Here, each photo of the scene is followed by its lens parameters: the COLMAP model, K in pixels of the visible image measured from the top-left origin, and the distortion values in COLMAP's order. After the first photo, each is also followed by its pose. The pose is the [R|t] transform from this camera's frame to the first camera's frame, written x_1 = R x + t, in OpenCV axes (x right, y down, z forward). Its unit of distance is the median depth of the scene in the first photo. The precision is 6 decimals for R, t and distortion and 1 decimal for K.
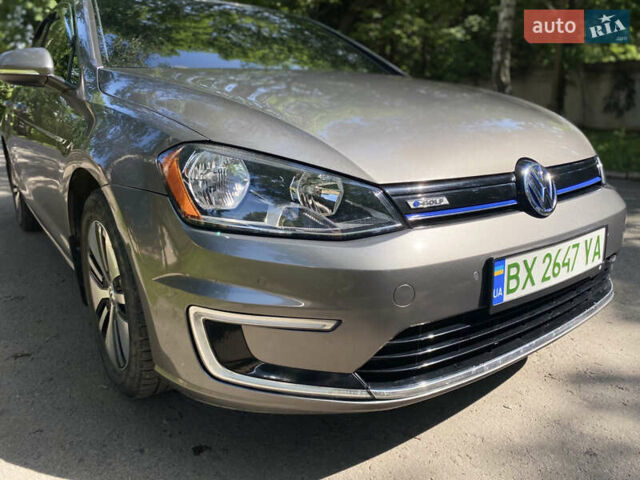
lens RADIAL K [[498.2, 0, 320.4], [0, 498.2, 221.0], [0, 0, 1]] dist [0.005958, -0.004034]
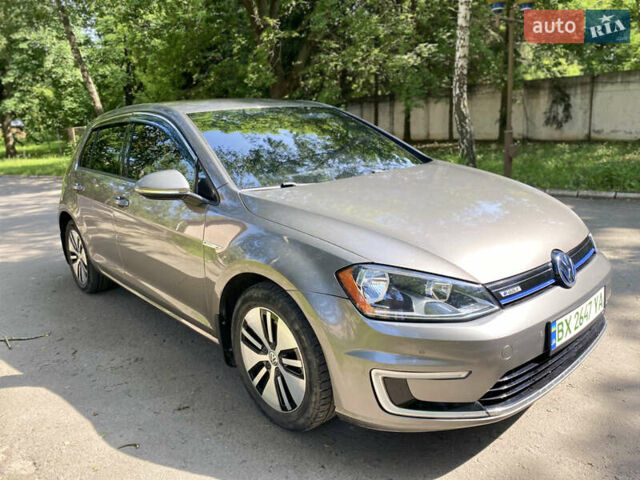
lens RADIAL K [[498.2, 0, 320.4], [0, 498.2, 221.0], [0, 0, 1]] dist [0.005958, -0.004034]
pose [[0.993532, -0.067035, 0.091652, -0.473804], [0.069306, 0.997357, -0.021824, -0.242203], [-0.089947, 0.028035, 0.995552, -0.508368]]
